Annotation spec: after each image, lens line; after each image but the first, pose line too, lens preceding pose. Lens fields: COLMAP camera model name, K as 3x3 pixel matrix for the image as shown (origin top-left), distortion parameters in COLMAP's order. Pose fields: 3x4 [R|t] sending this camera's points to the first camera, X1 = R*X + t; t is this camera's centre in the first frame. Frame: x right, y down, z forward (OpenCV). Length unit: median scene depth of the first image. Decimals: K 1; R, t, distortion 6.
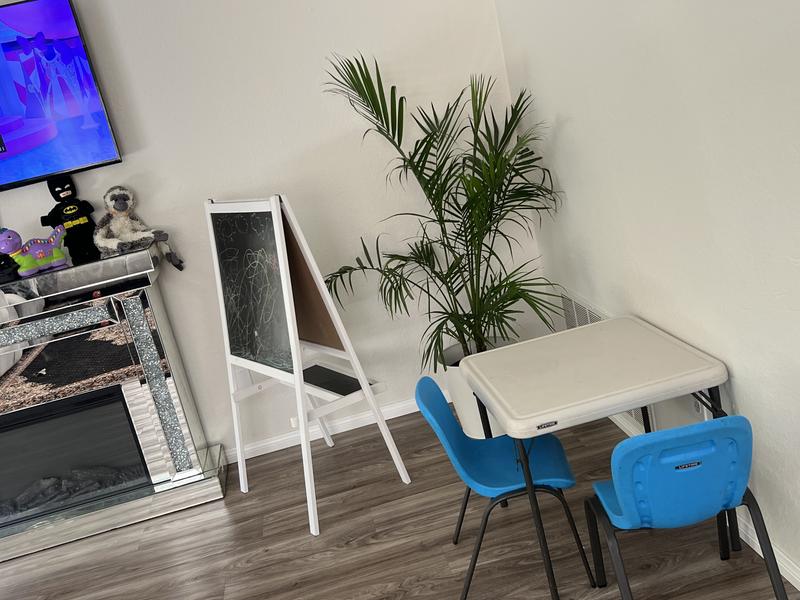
lens RADIAL K [[803.2, 0, 406.2], [0, 803.2, 295.1], [0, 0, 1]] dist [0.033323, 0.000000]
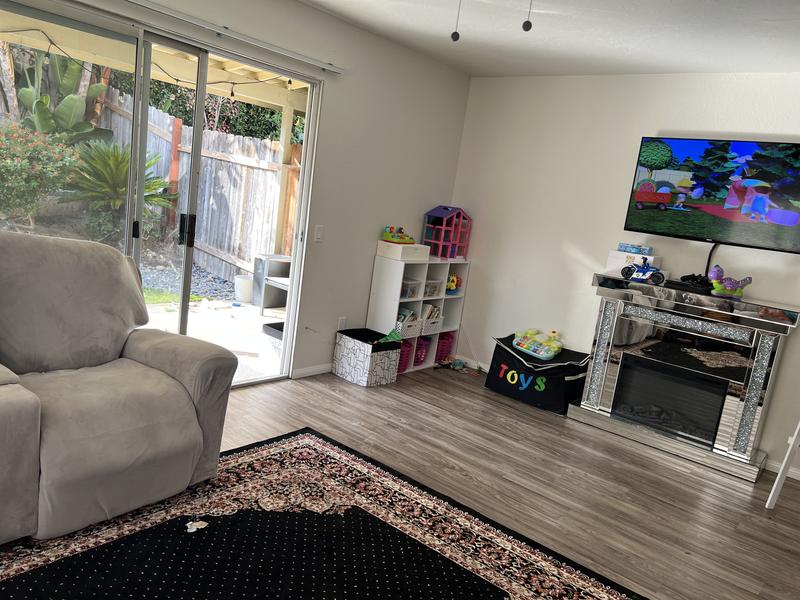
lens RADIAL K [[603.6, 0, 396.1], [0, 603.6, 302.0], [0, 0, 1]] dist [0.037376, -0.047128]
pose [[0.597459, 0.428734, -0.677665, -0.005487], [-0.451135, 0.878364, 0.157969, 0.082417], [0.662964, 0.211338, 0.718203, -0.318885]]
